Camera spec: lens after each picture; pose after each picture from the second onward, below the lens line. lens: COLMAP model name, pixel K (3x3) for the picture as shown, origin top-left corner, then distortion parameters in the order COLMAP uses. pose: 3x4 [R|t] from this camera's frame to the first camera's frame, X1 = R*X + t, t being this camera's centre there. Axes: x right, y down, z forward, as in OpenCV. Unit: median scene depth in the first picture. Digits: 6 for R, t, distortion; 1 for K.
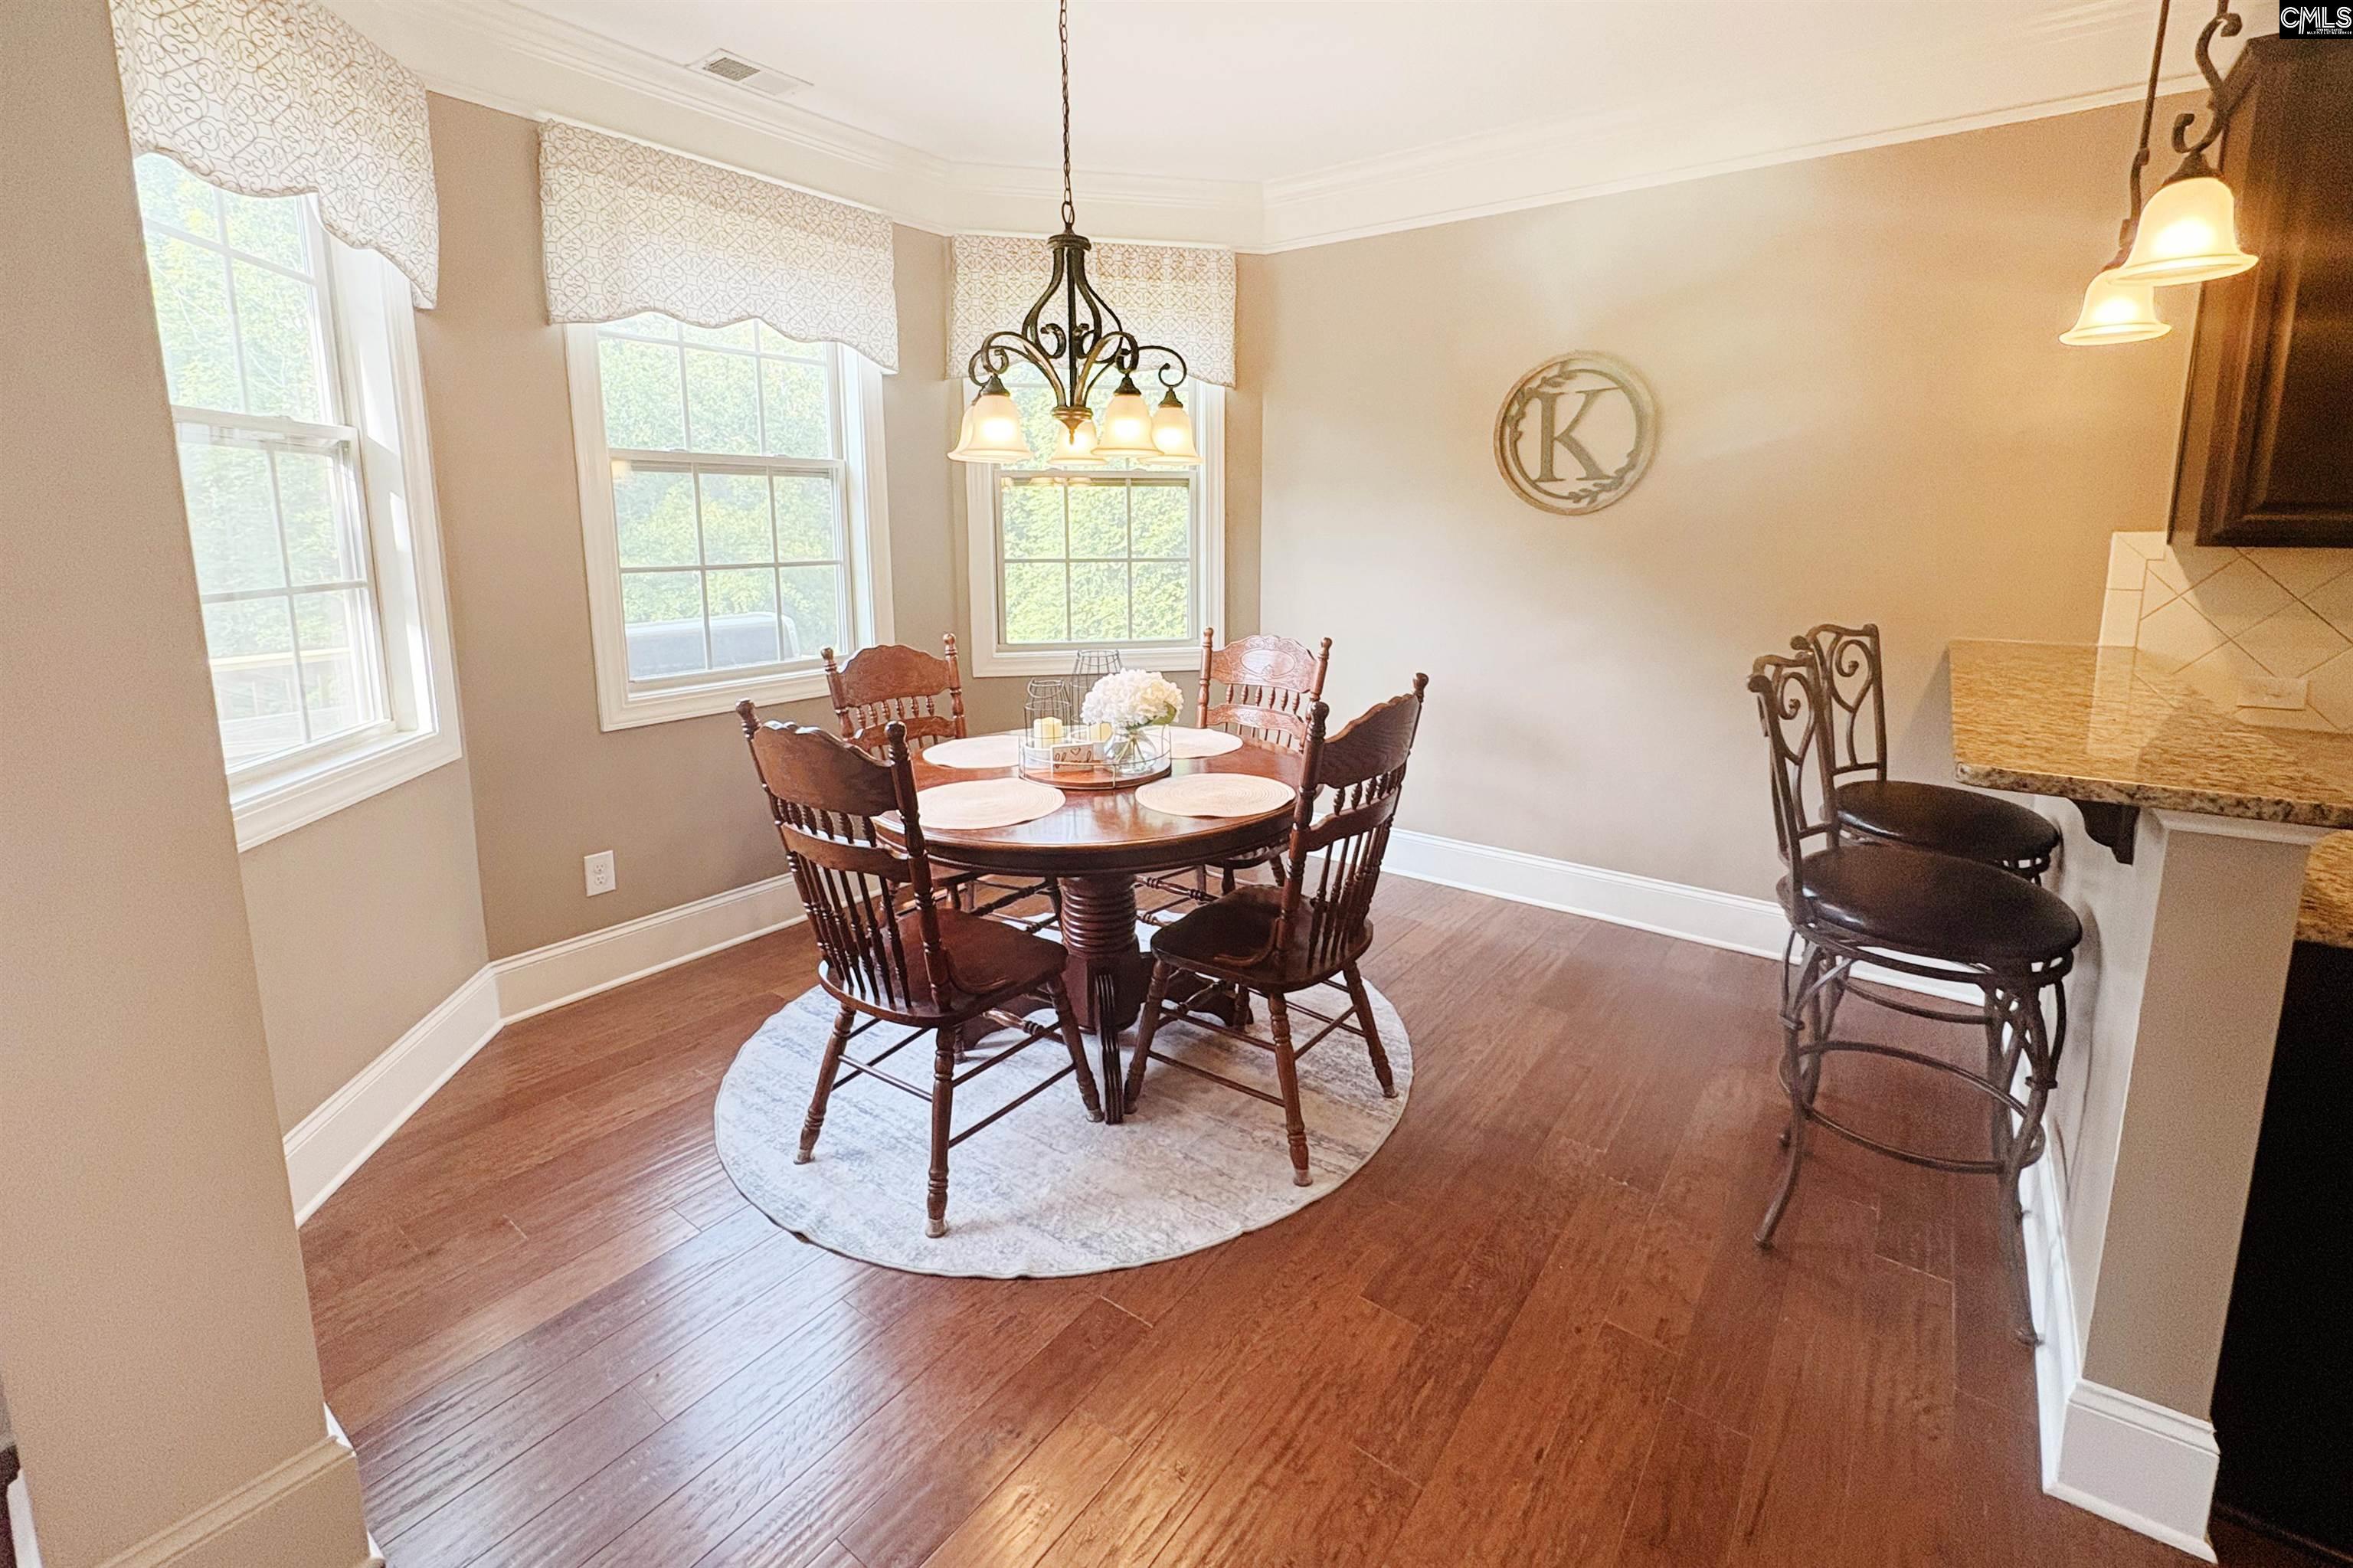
lens RADIAL K [[980.1, 0, 1180.1], [0, 980.1, 691.1], [0, 0, 1]] dist [0.001126, 0.000594]
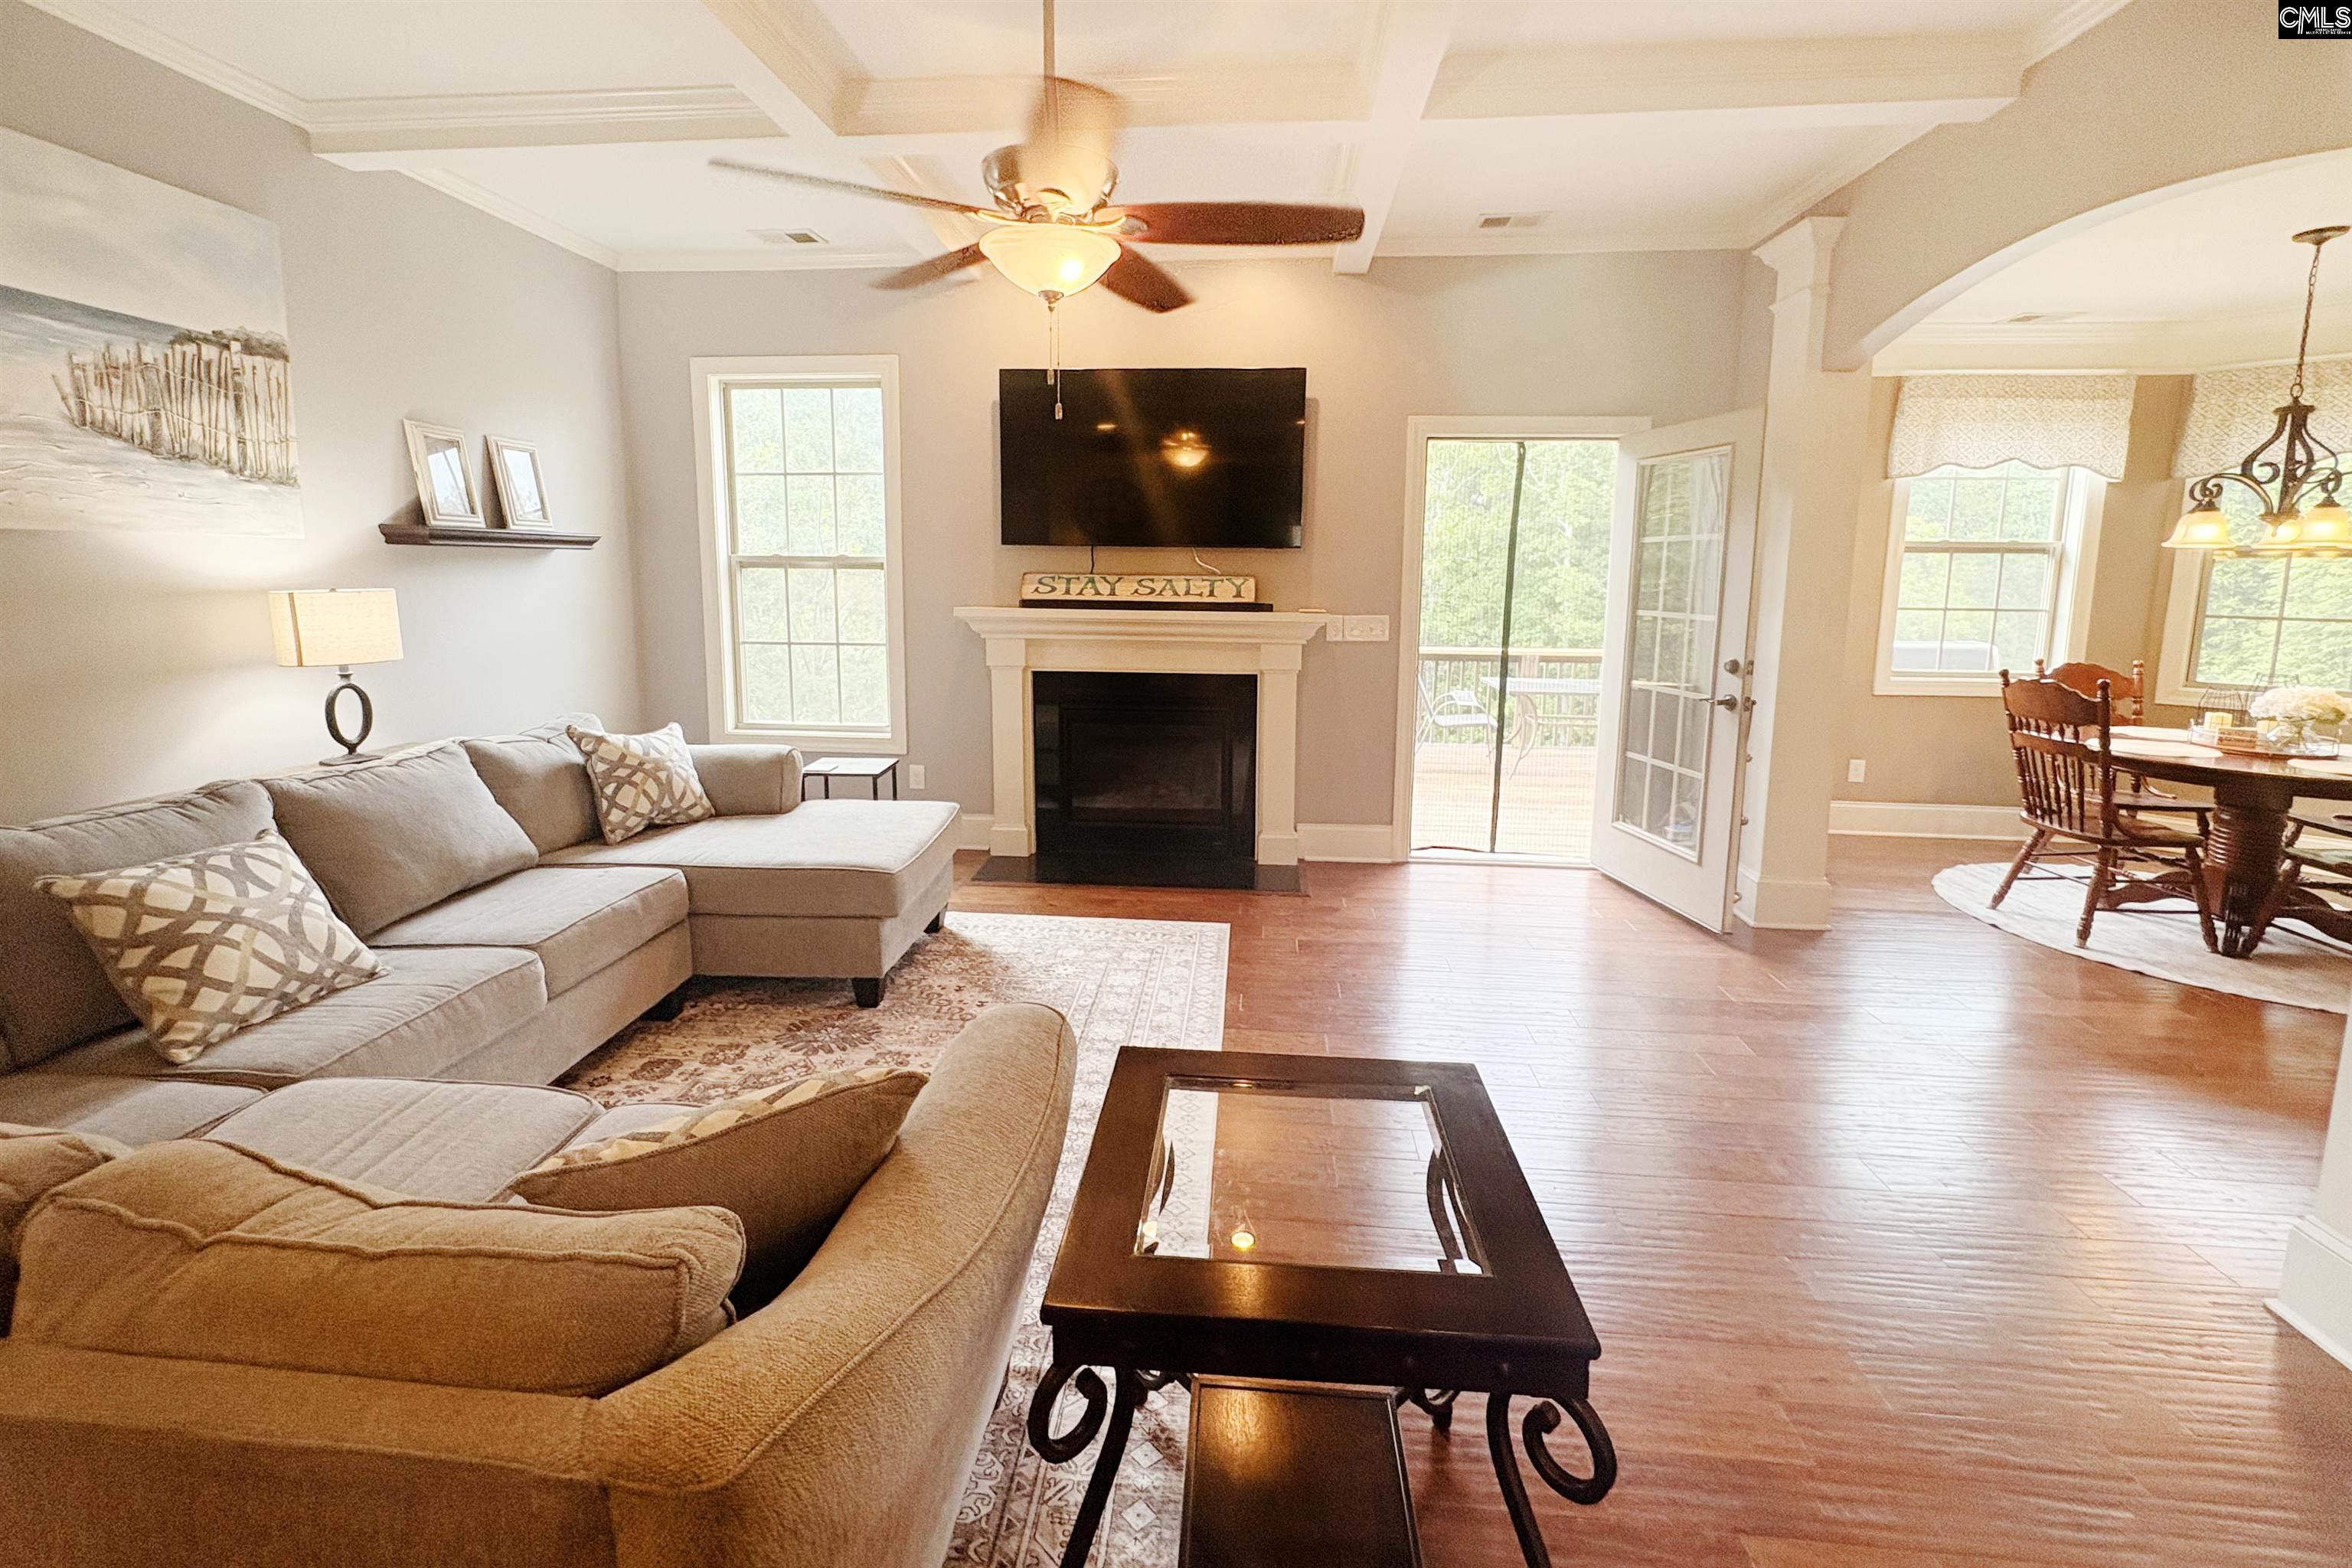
lens RADIAL K [[979.6, 0, 1179.6], [0, 979.6, 691.2], [0, 0, 1]] dist [0.001126, 0.000594]
pose [[0.542067, 0.109313, -0.833195, 0.269004], [-0.156954, 0.987225, 0.027409, 0.215267], [0.825548, 0.115916, 0.552299, -1.241933]]
